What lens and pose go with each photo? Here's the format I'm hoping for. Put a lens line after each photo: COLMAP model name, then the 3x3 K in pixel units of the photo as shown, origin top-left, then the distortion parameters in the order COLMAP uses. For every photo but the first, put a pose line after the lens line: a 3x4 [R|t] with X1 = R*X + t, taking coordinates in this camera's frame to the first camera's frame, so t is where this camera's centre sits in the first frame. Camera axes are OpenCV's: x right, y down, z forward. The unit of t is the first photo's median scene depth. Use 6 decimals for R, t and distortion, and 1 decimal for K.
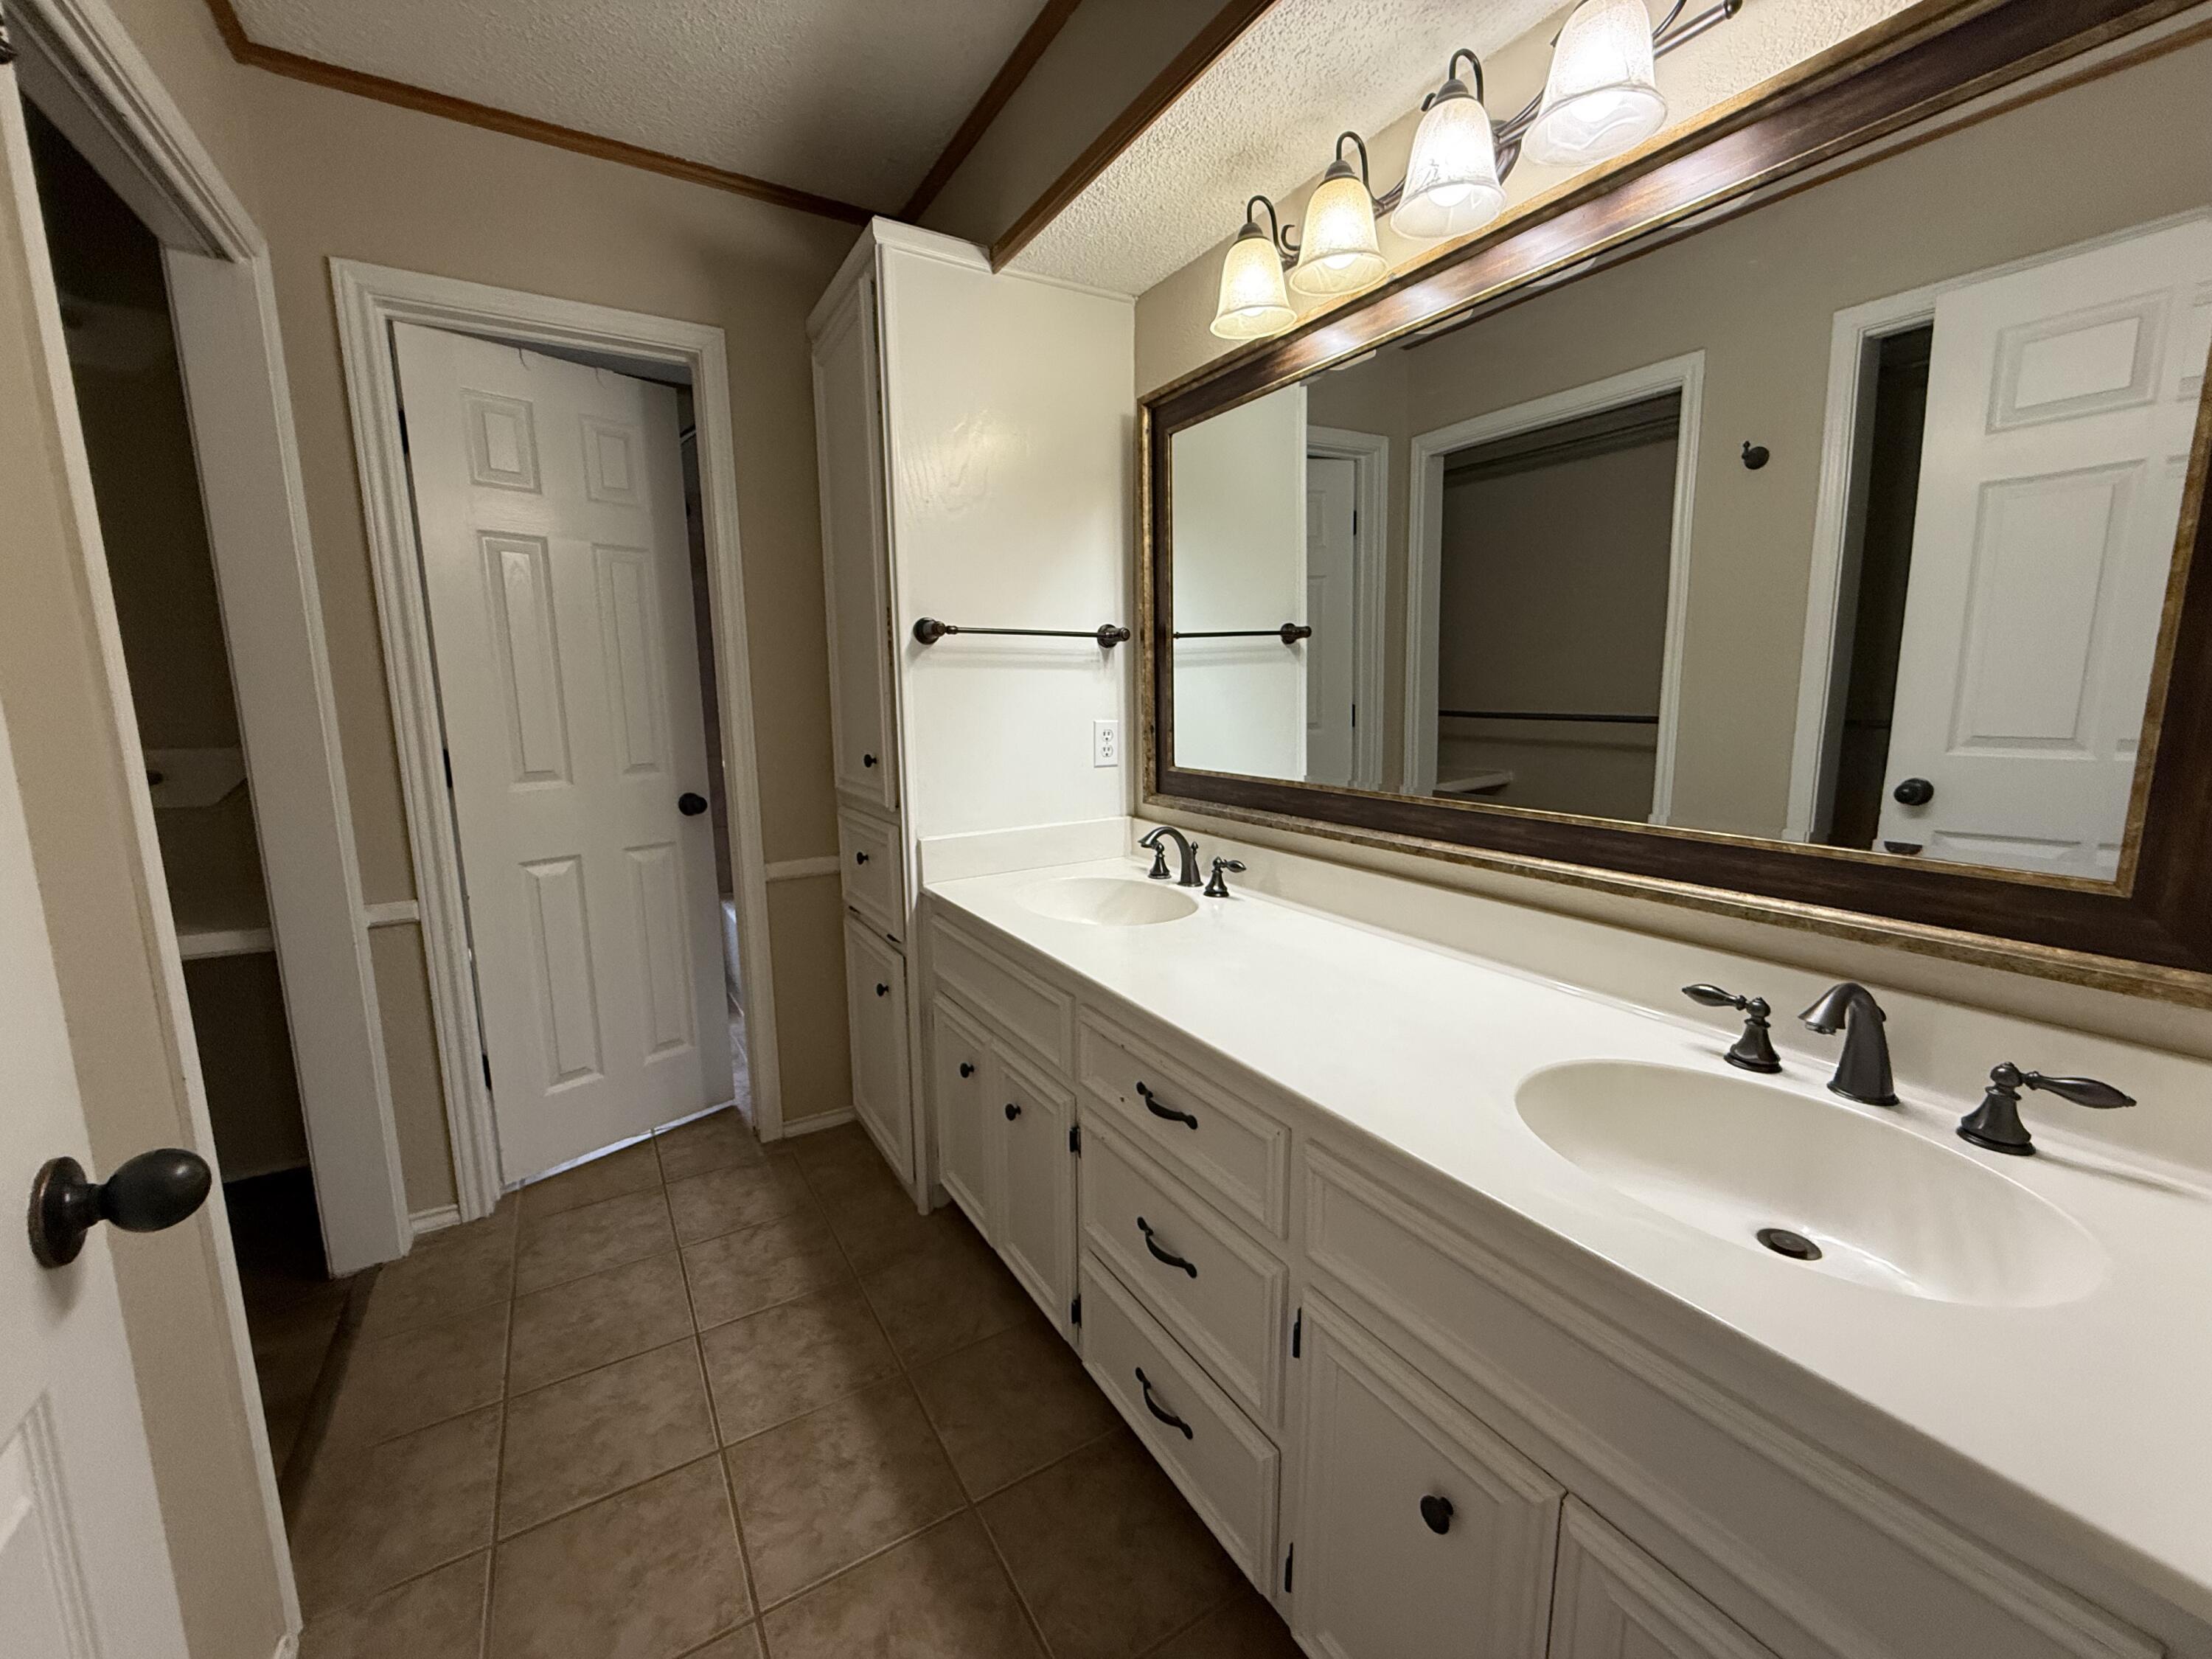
lens RADIAL K [[876.1, 0, 1105.3], [0, 876.1, 826.2], [0, 0, 1]] dist [-0.003492, -0.000723]
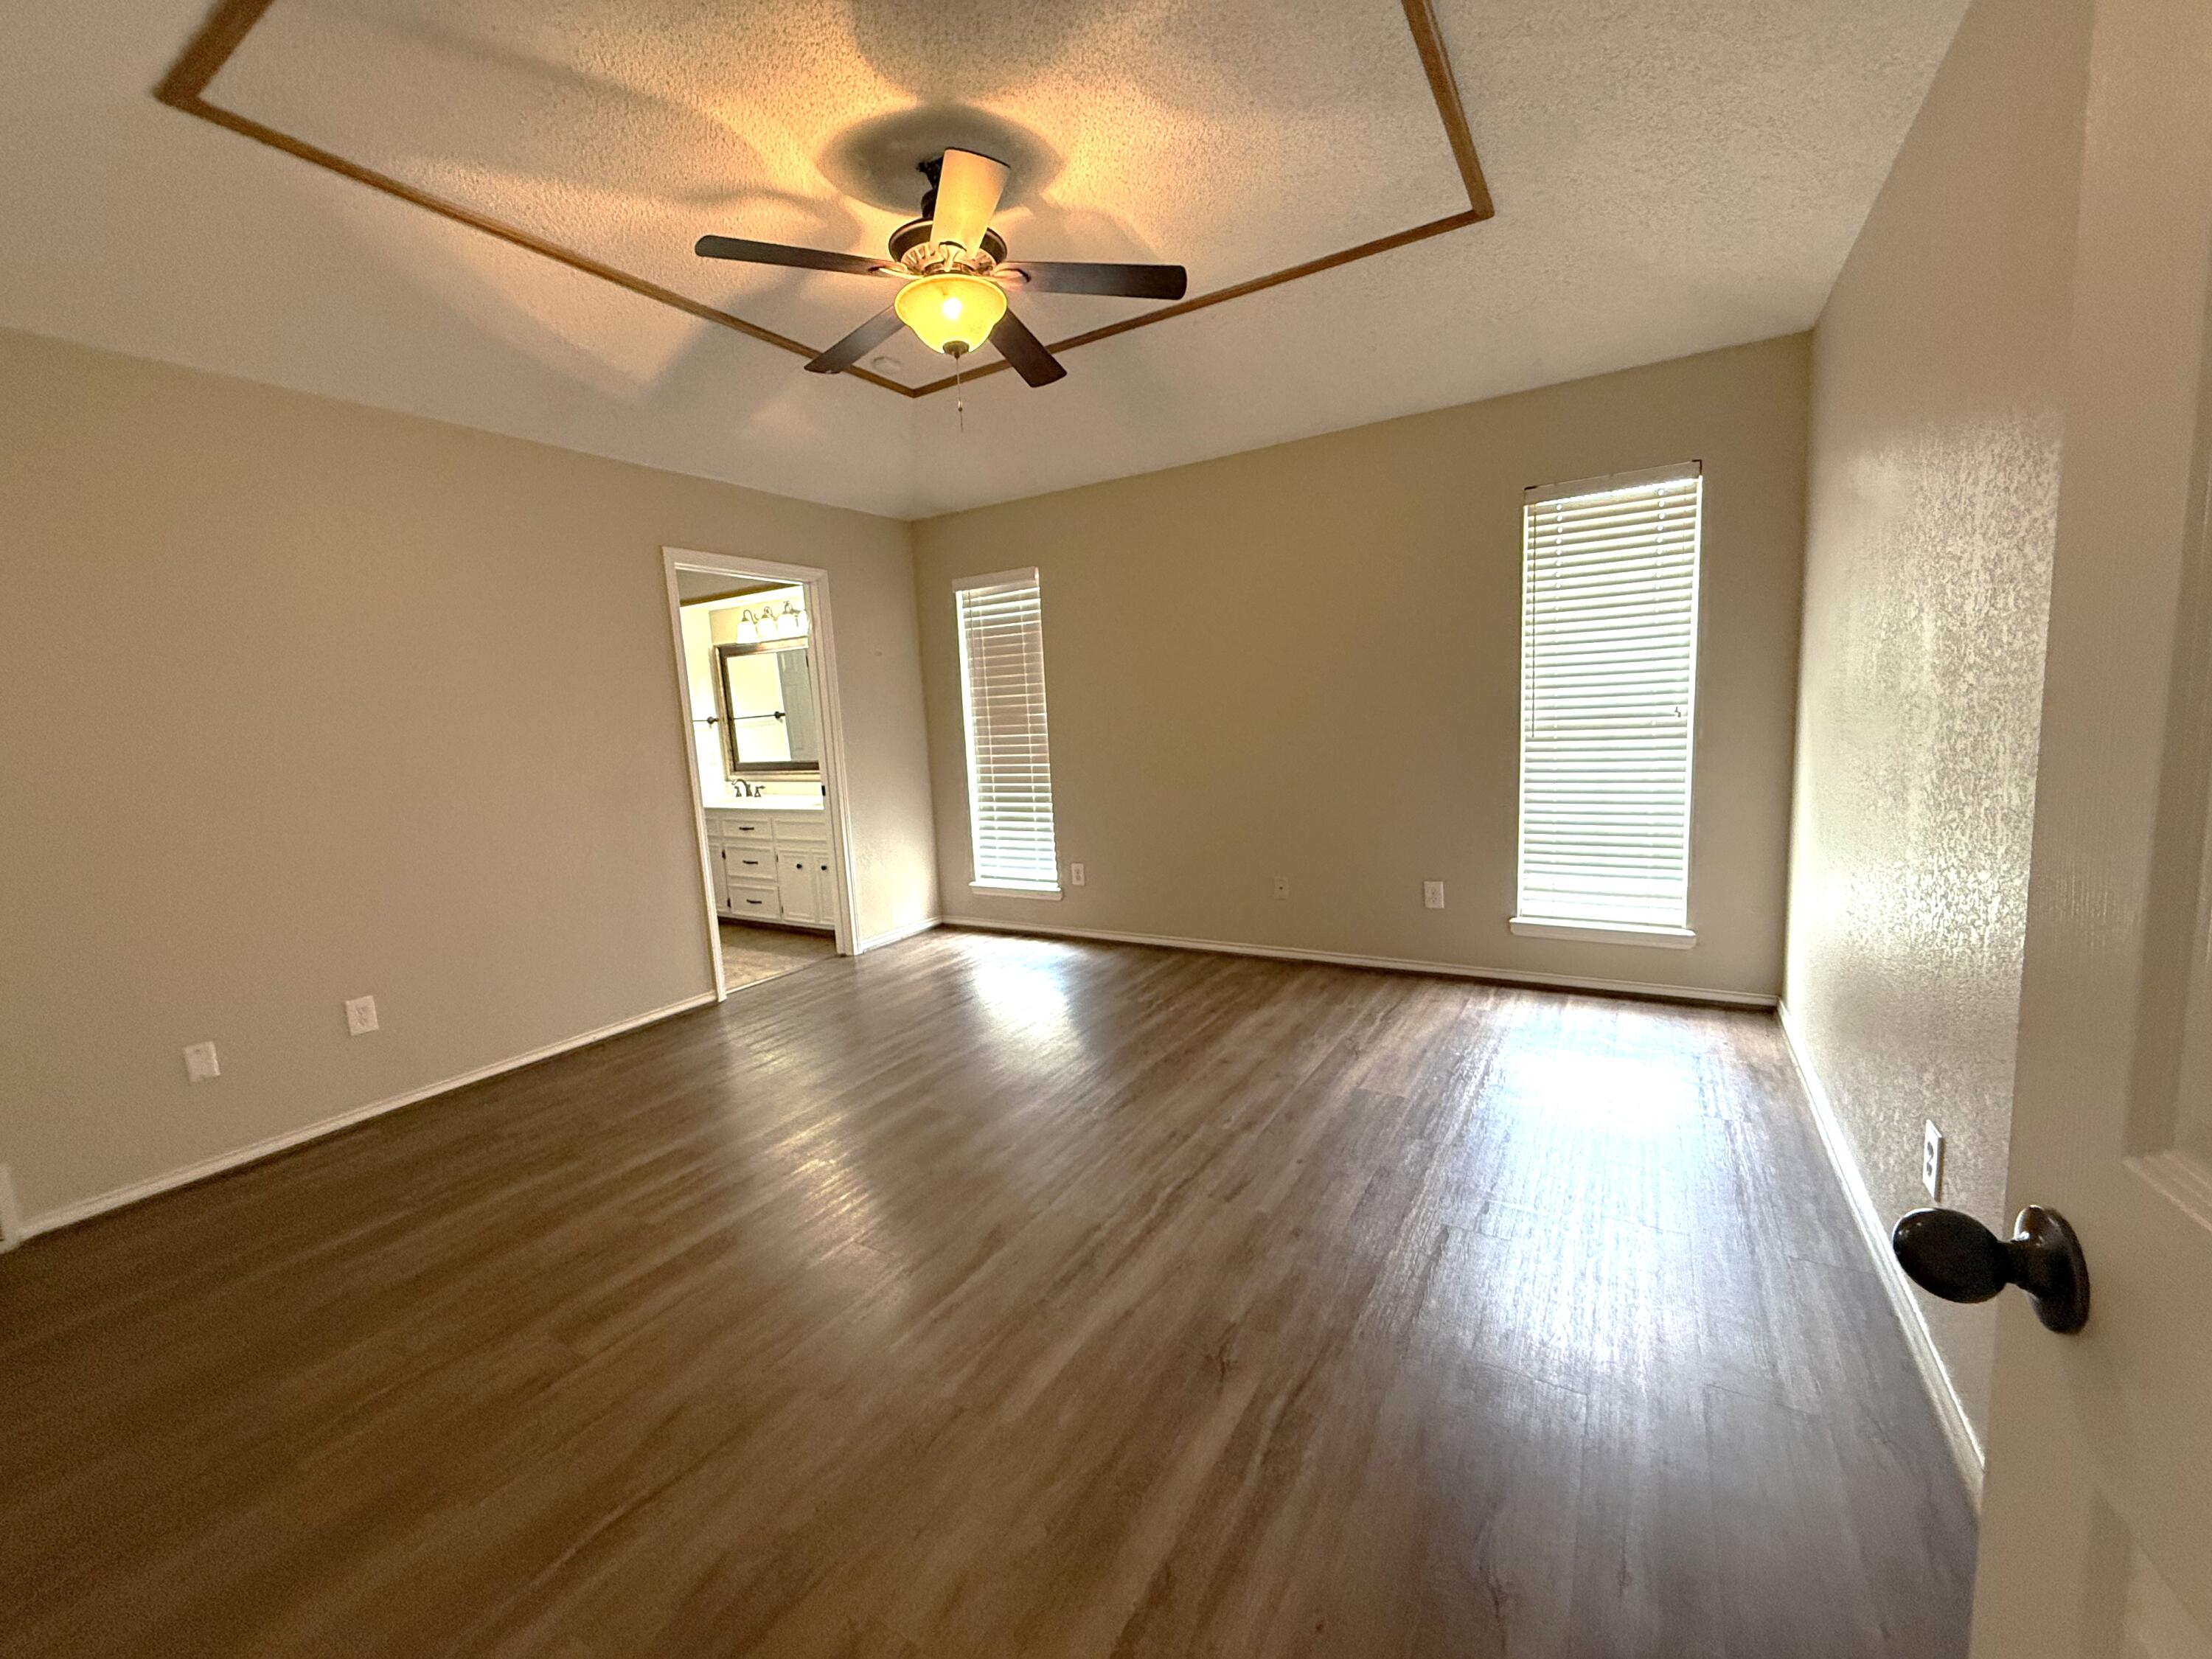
lens RADIAL K [[879.7, 0, 1101.4], [0, 879.7, 832.4], [0, 0, 1]] dist [-0.004933, 0.000285]
pose [[0.885294, -0.098654, 0.454447, -0.230904], [0.111672, 0.993743, -0.001818, 0.335653], [-0.451424, 0.052359, 0.890772, -2.386956]]
